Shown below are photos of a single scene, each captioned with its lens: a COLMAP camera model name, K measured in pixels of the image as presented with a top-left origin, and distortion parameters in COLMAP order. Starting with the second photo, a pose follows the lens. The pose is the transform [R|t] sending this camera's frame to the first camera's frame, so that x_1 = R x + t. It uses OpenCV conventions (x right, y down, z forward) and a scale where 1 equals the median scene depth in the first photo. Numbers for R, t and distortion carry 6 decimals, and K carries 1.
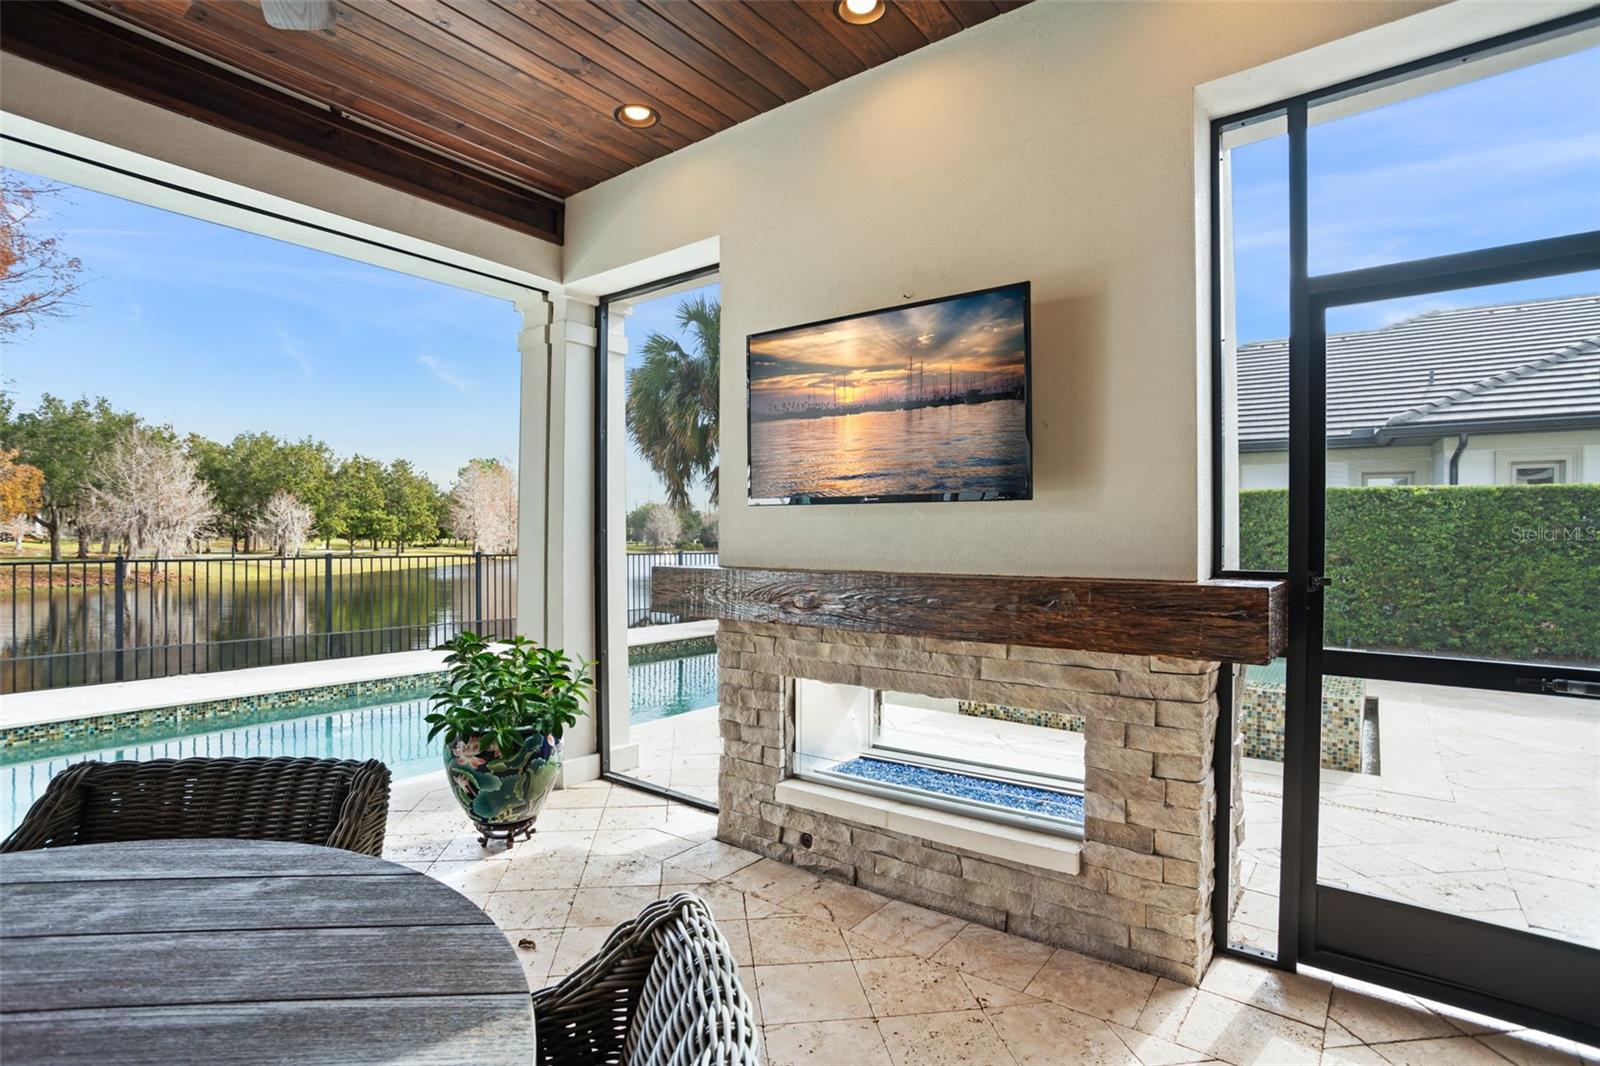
lens RADIAL K [[783.2, 0, 790.8], [0, 783.2, 538.2], [0, 0, 1]] dist [-0.055021, 0.017612]
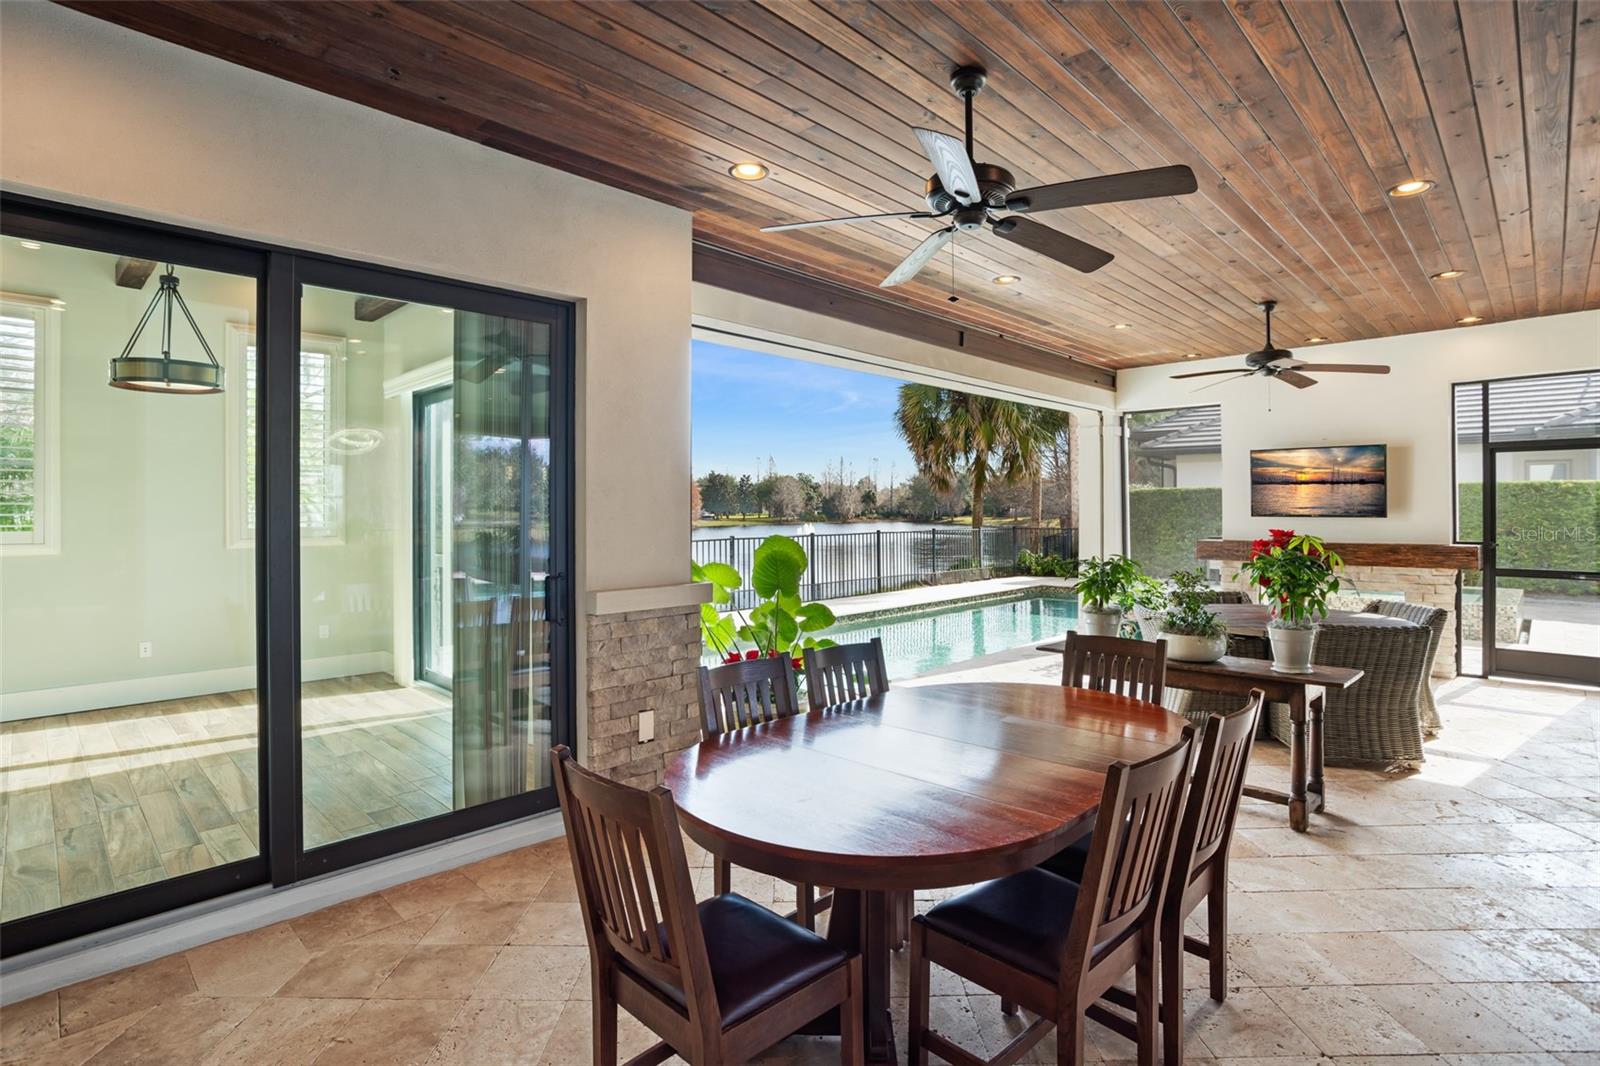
lens RADIAL K [[783.2, 0, 796.7], [0, 783.2, 508.1], [0, 0, 1]] dist [-0.055021, 0.017612]
pose [[0.991128, -0.009849, -0.132542, -1.350411], [0.009824, 0.999951, -0.000840, -0.093905], [0.132544, -0.000470, 0.991177, -1.913440]]
